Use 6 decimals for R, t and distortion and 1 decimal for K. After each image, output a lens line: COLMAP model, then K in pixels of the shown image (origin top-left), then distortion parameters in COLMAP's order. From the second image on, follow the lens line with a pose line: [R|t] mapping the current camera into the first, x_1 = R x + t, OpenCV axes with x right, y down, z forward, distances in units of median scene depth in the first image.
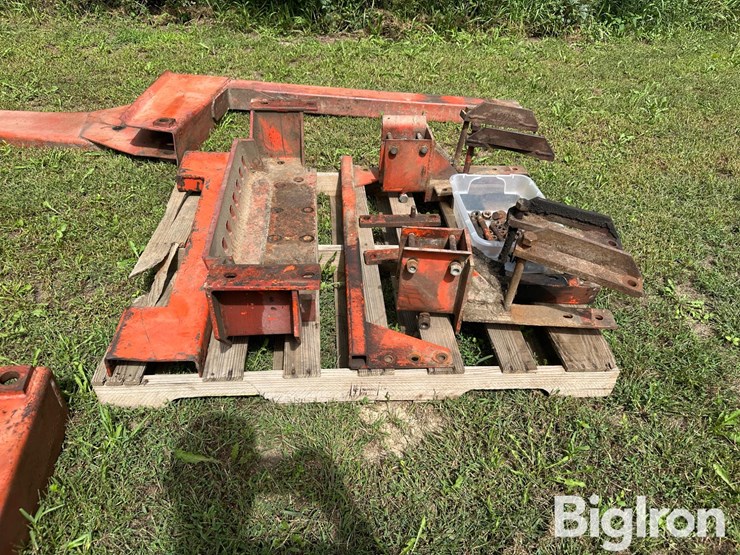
lens RADIAL K [[516.7, 0, 371.6], [0, 516.7, 274.6], [0, 0, 1]] dist [0.033166, -0.041319]
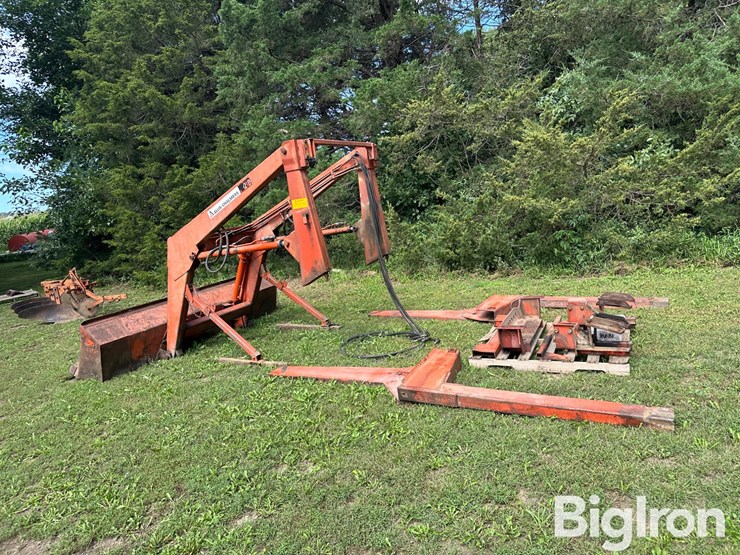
lens RADIAL K [[516.7, 0, 368.6], [0, 516.7, 276.7], [0, 0, 1]] dist [0.033166, -0.041319]
pose [[0.827671, -0.080356, -0.555431, 0.579550], [-0.174609, 0.903705, -0.390934, 0.720385], [0.533359, 0.420548, 0.733939, -1.386036]]
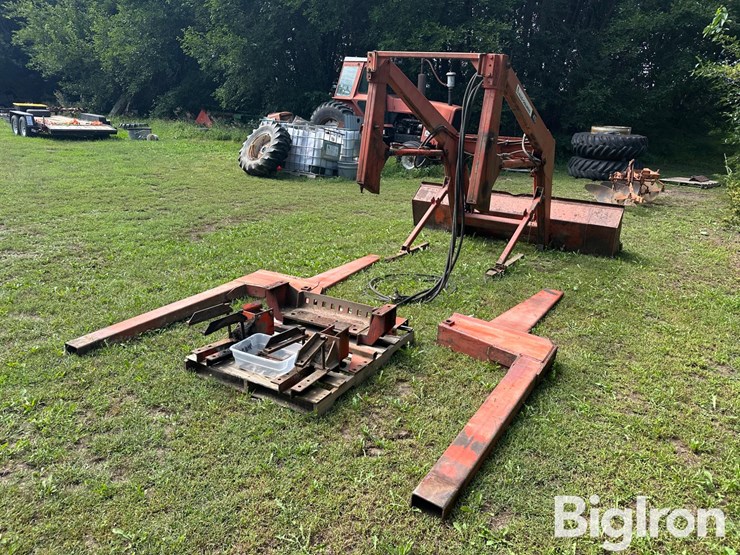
lens RADIAL K [[516.7, 0, 367.1], [0, 516.7, 281.4], [0, 0, 1]] dist [0.033166, -0.041319]
pose [[-0.577001, 0.179048, -0.796876, 1.186845], [-0.553905, 0.631228, 0.542900, -1.206307], [0.600216, 0.754647, -0.265044, 1.186353]]
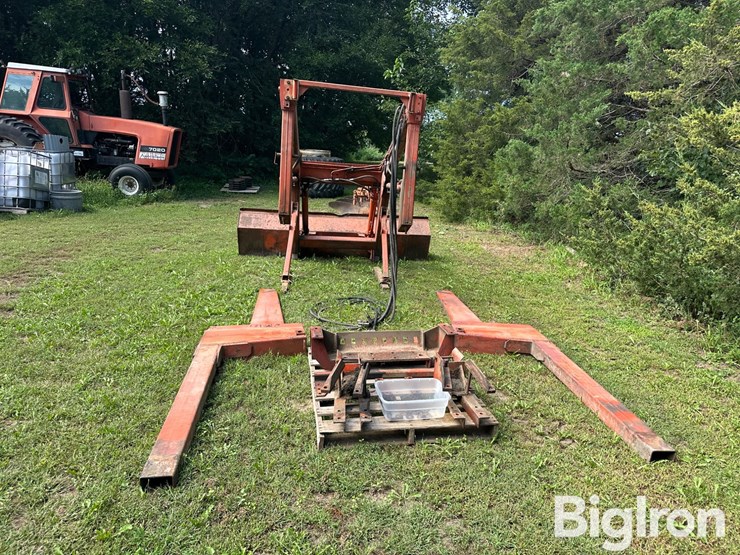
lens RADIAL K [[516.7, 0, 373.3], [0, 516.7, 277.3], [0, 0, 1]] dist [0.033166, -0.041319]
pose [[0.085784, 0.189627, -0.978102, 1.525999], [-0.646228, 0.757791, 0.090238, -0.409566], [0.758308, 0.624335, 0.187549, 0.214970]]
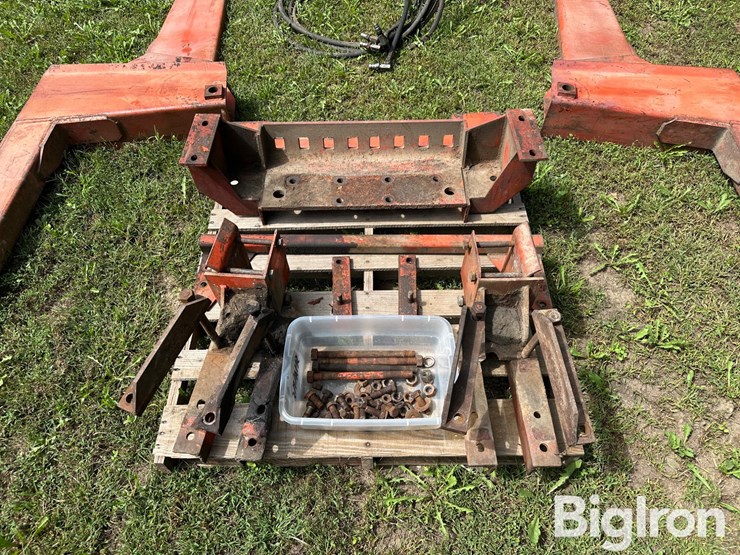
lens RADIAL K [[516.7, 0, 369.8], [0, 516.7, 278.6], [0, 0, 1]] dist [0.033166, -0.041319]
pose [[-0.088988, 0.777842, -0.622128, 0.467602], [-0.611282, 0.450493, 0.650684, -0.525612], [0.786394, 0.438199, 0.435392, 0.458390]]
